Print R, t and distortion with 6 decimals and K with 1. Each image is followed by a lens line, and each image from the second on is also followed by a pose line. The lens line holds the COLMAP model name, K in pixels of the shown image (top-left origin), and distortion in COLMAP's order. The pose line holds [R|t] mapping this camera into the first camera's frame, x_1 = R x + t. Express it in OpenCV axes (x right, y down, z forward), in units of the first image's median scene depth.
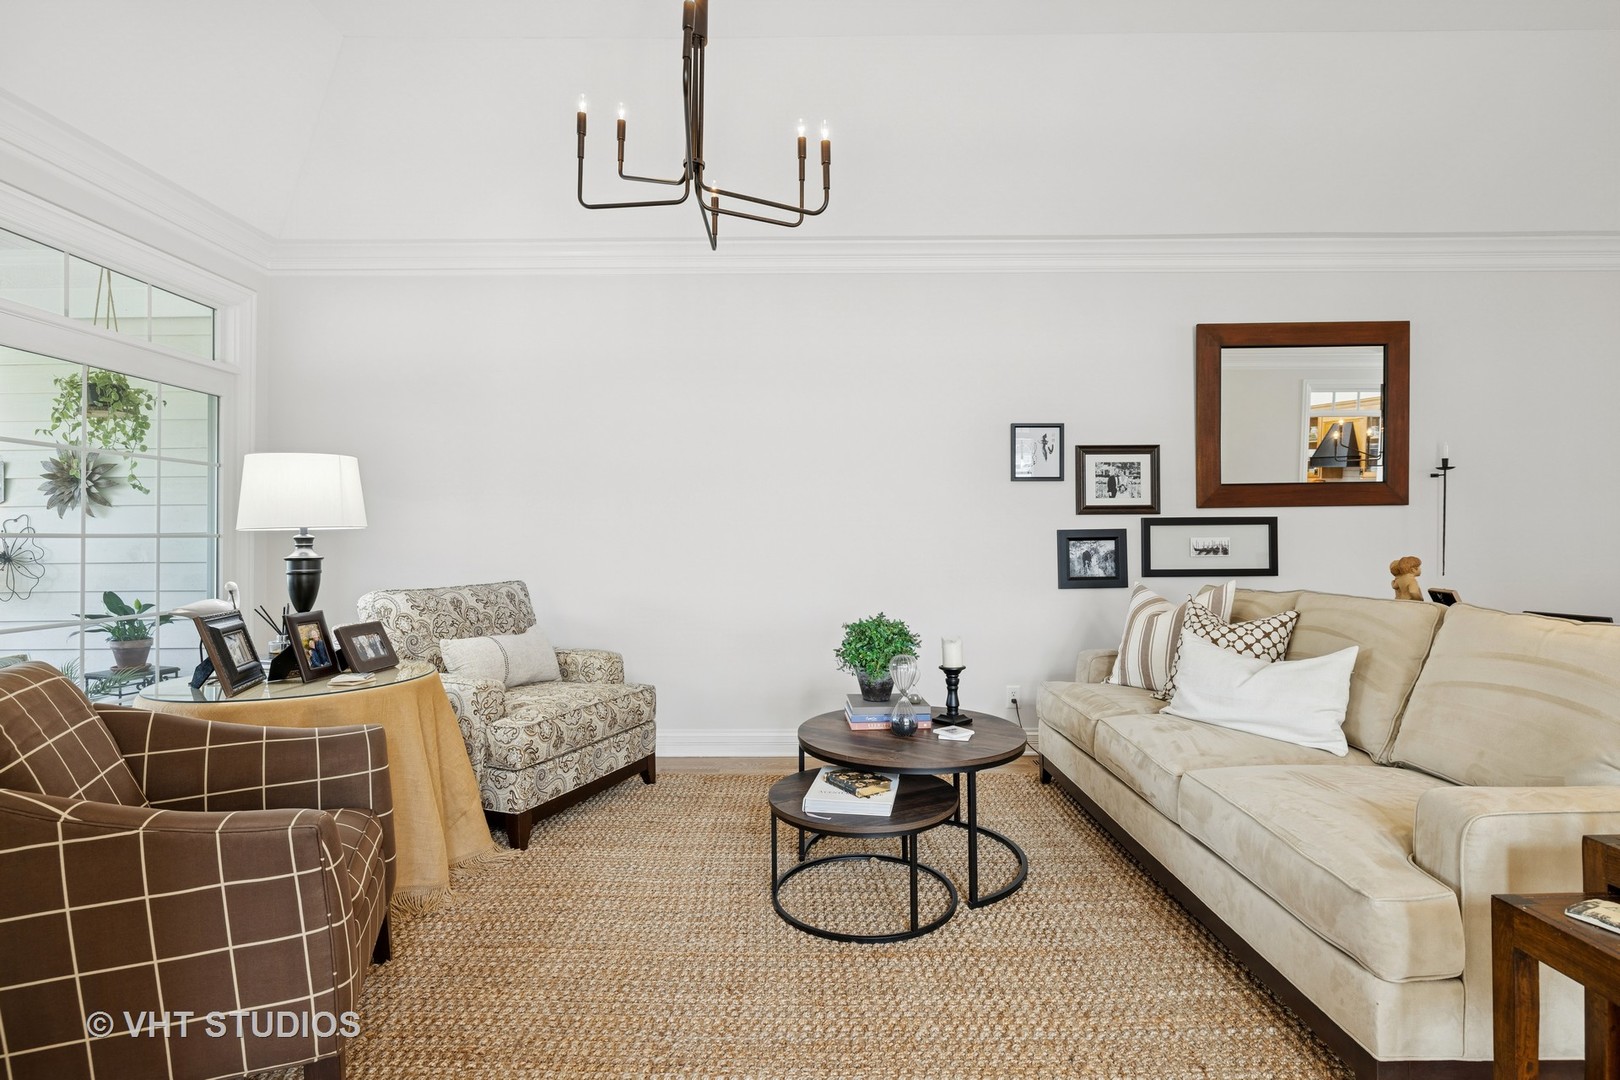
lens RADIAL K [[771.6, 0, 812.8], [0, 771.6, 532.8], [0, 0, 1]] dist [0.001695, 0.000777]
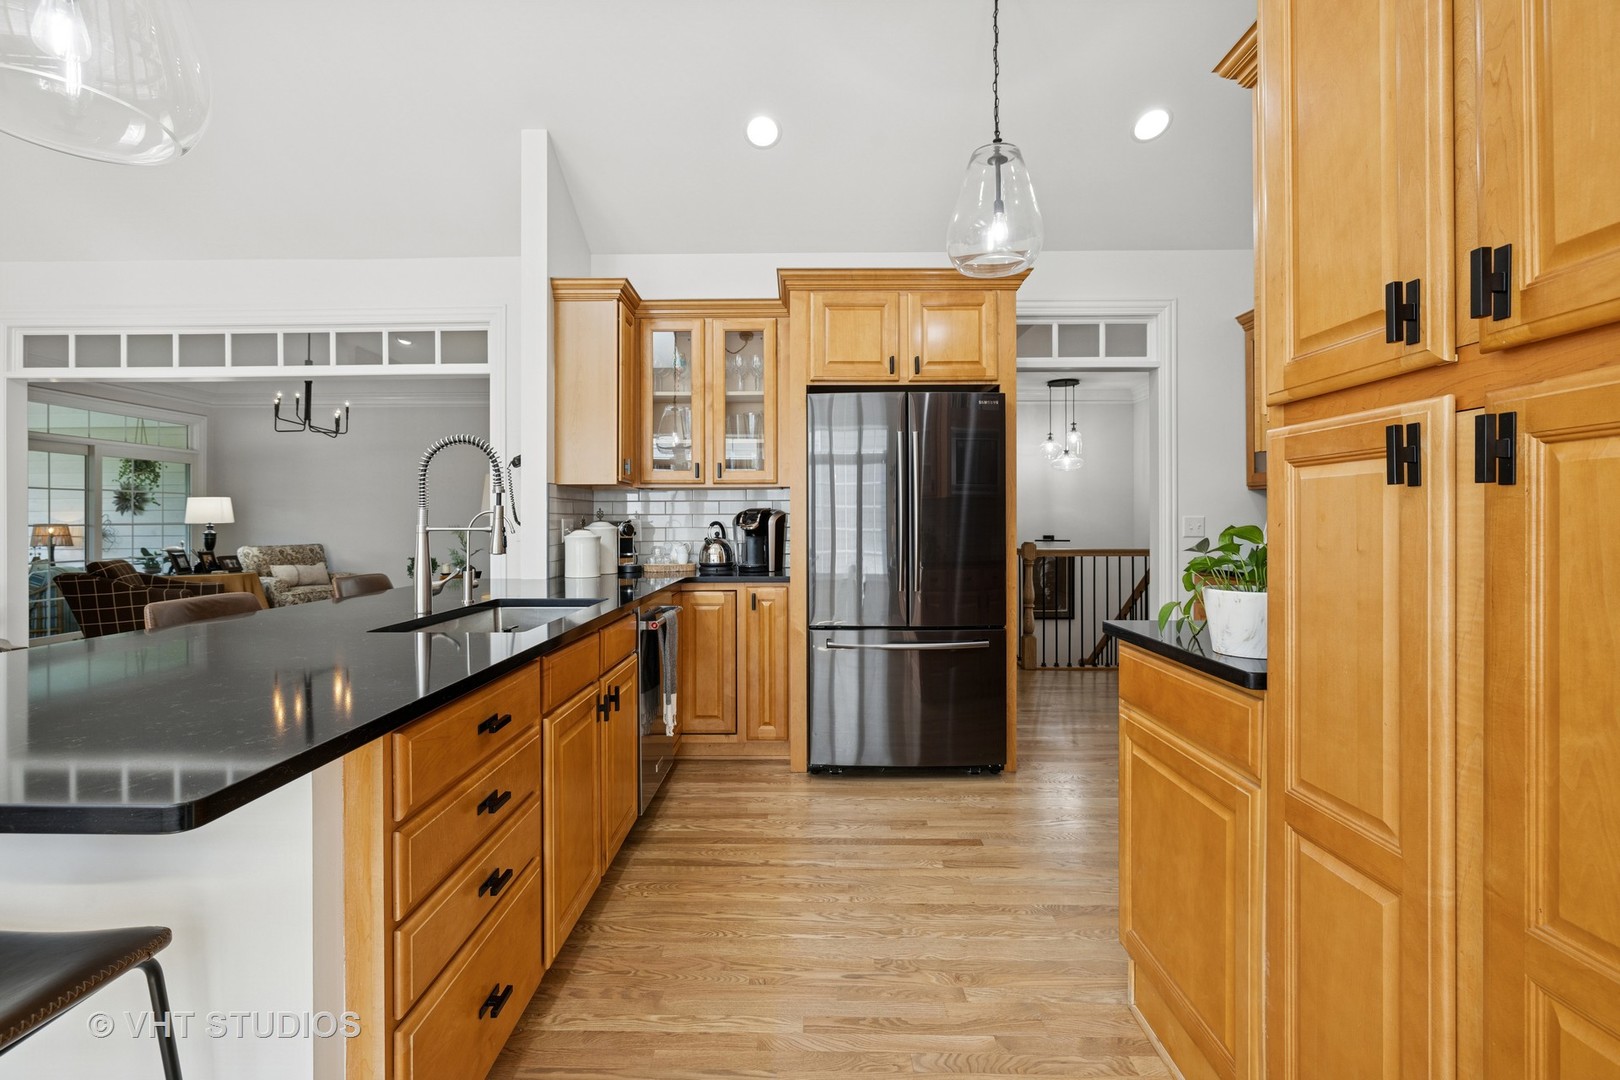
lens RADIAL K [[718.5, 0, 811.8], [0, 718.5, 525.5], [0, 0, 1]] dist [-0.004660, 0.000501]
pose [[0.999980, 0.003150, 0.005416, 1.005978], [-0.003221, 0.999907, 0.013289, -0.024902], [-0.005373, -0.013306, 0.999897, -1.075447]]
